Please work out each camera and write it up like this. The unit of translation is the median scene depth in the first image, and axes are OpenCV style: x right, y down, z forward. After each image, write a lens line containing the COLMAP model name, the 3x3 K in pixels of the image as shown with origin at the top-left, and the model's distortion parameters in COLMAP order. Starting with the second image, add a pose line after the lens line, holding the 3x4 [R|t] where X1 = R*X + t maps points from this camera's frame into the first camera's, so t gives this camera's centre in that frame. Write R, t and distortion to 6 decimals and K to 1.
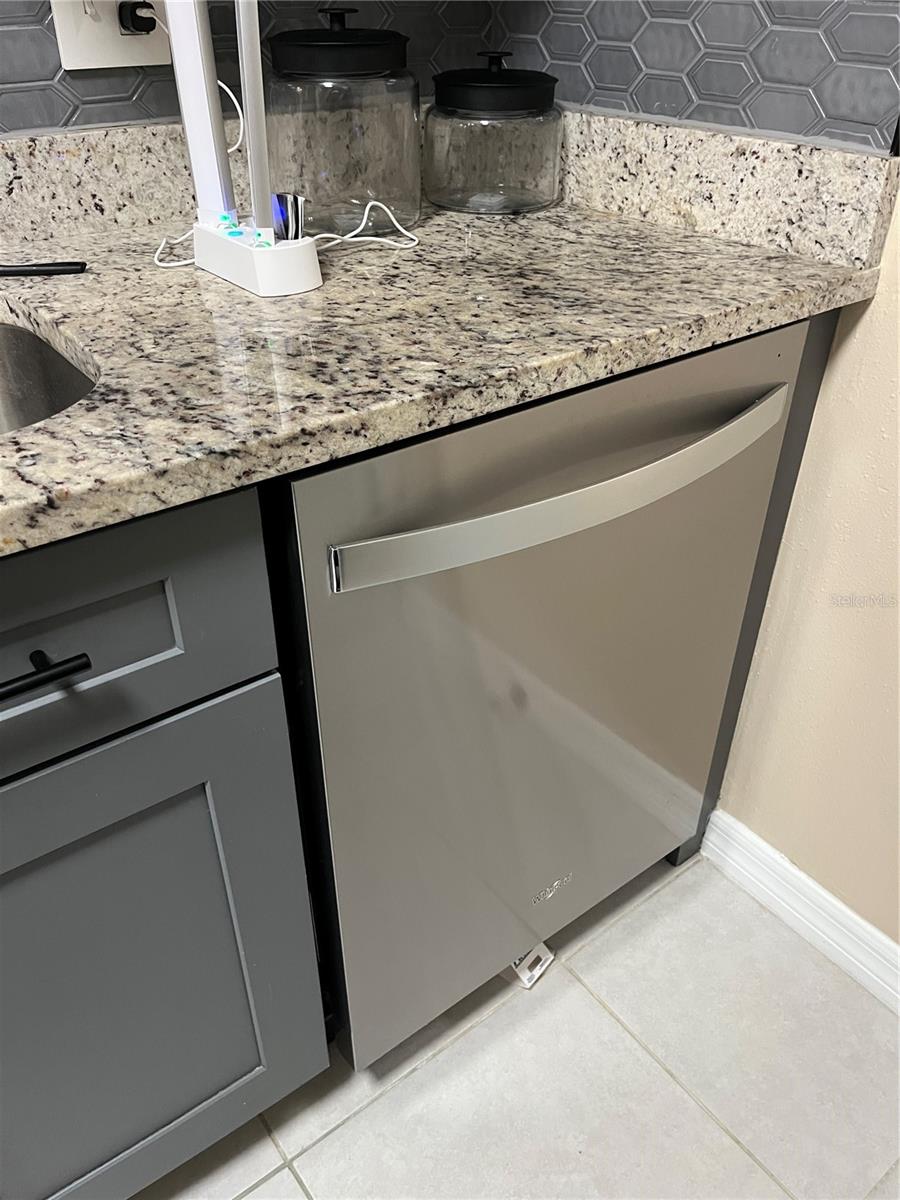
lens RADIAL K [[911.2, 0, 443.6], [0, 911.2, 607.4], [0, 0, 1]] dist [0.067799, -0.095801]
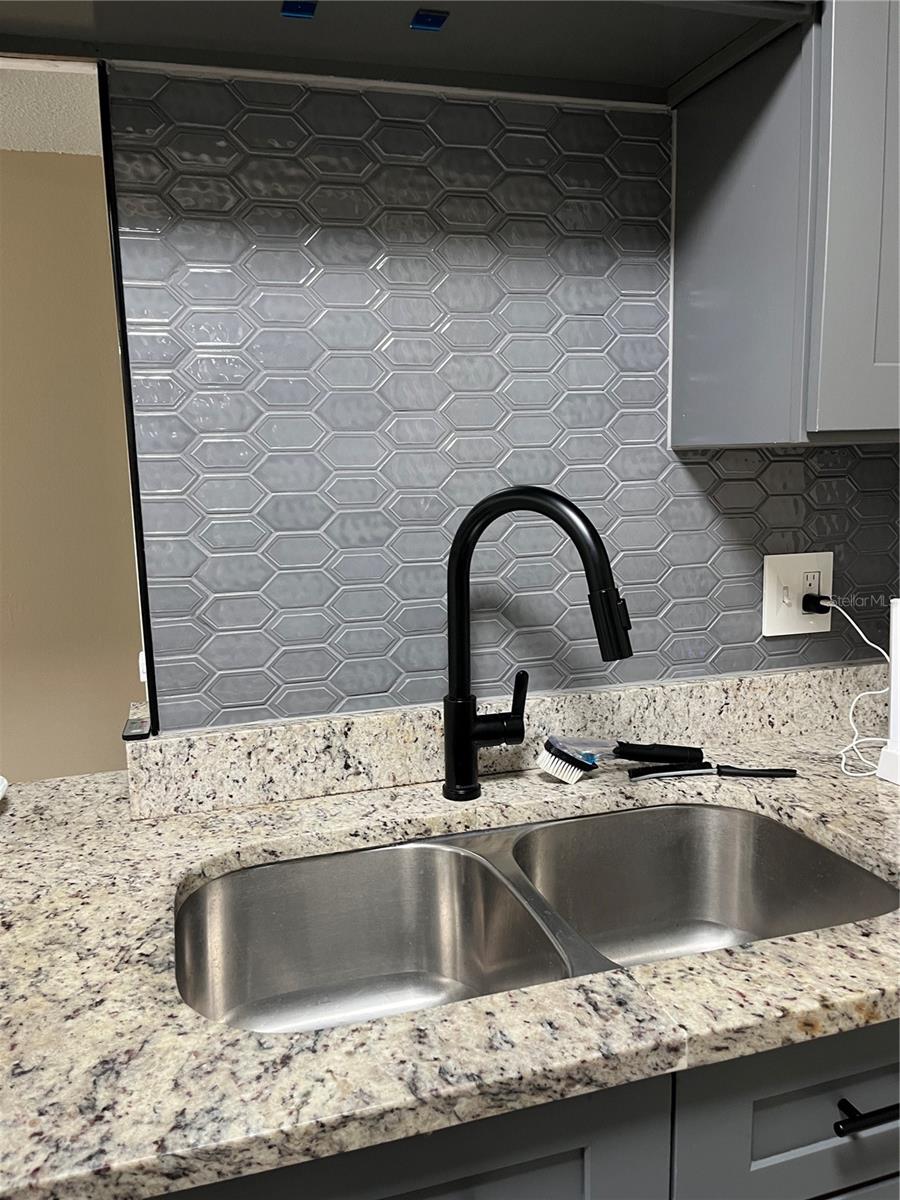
lens RADIAL K [[911.2, 0, 452.2], [0, 911.2, 612.4], [0, 0, 1]] dist [0.067799, -0.095801]
pose [[0.943402, 0.021642, -0.330943, -0.493285], [-0.162269, 0.900390, -0.403691, 0.064108], [0.289241, 0.434545, 0.852942, -0.503828]]
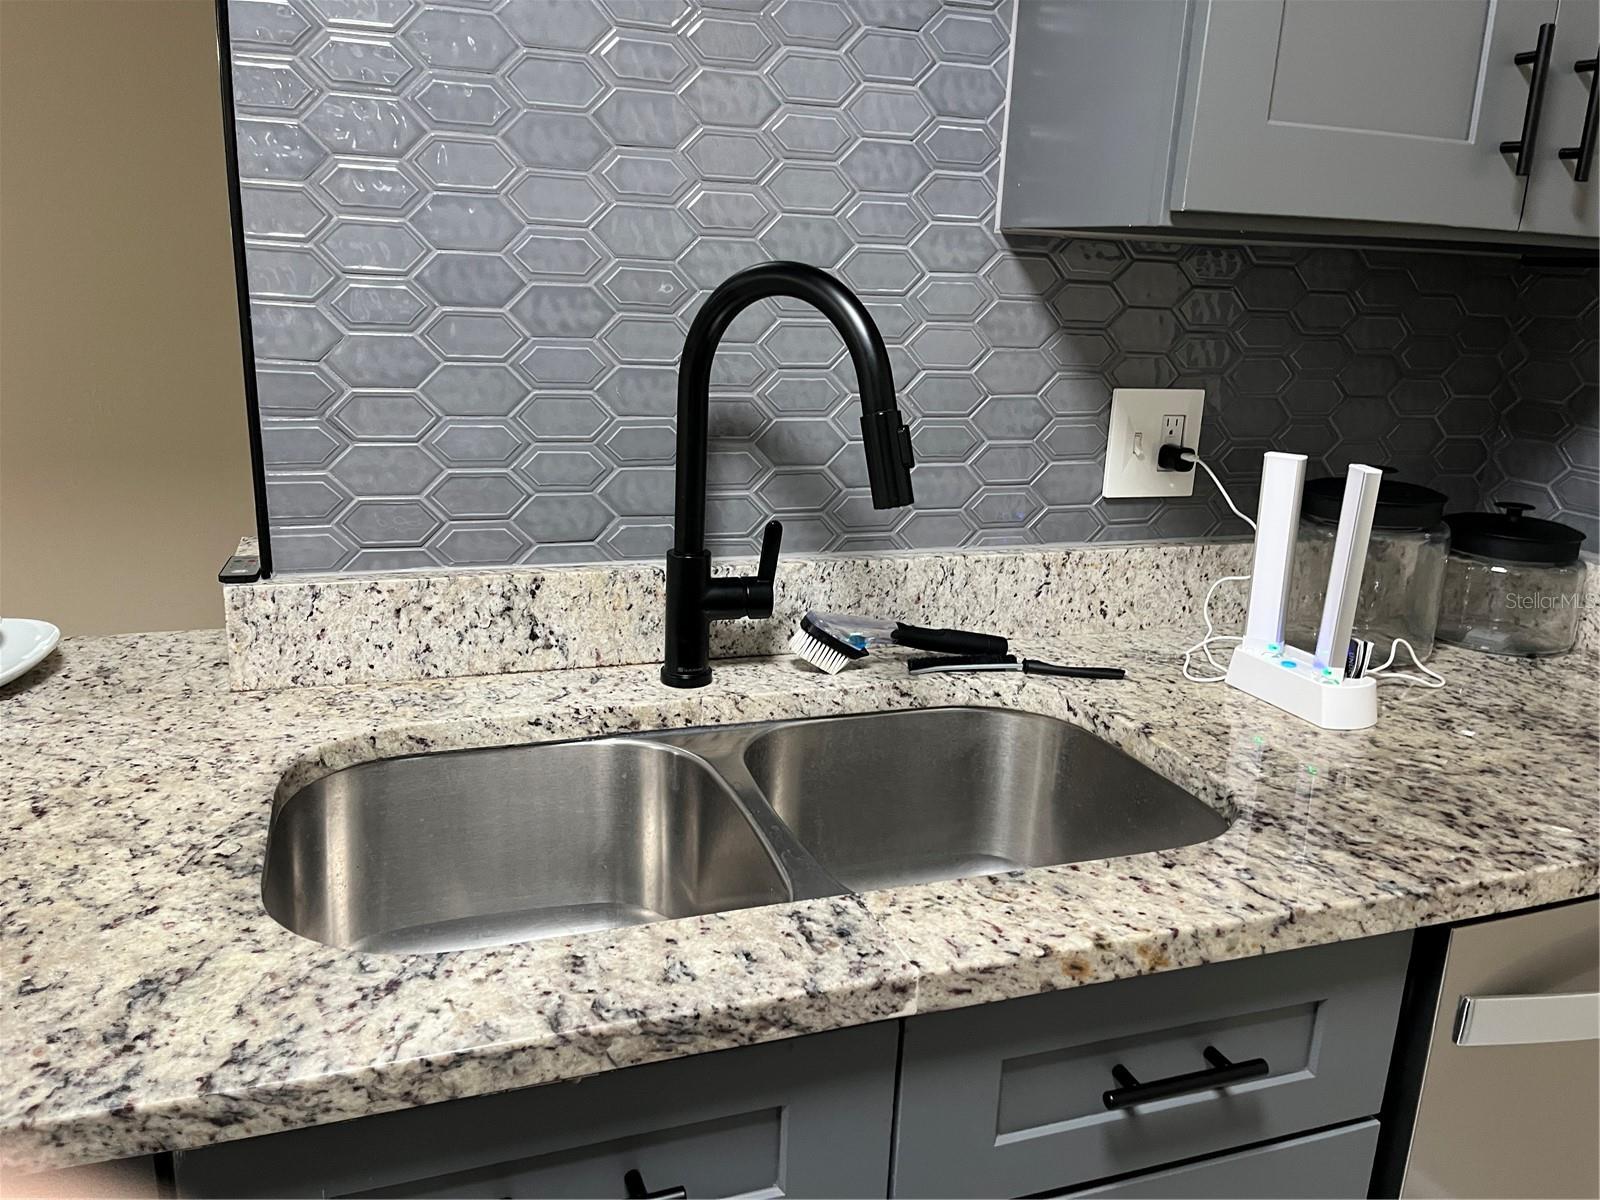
lens RADIAL K [[1214.9, 0, 803.8], [0, 1214.9, 606.1], [0, 0, 1]] dist [0.067799, -0.095801]
pose [[0.956705, 0.107522, -0.270472, -0.429707], [-0.193165, 0.929672, -0.313682, 0.083880], [0.217723, 0.352347, 0.910191, -0.458063]]
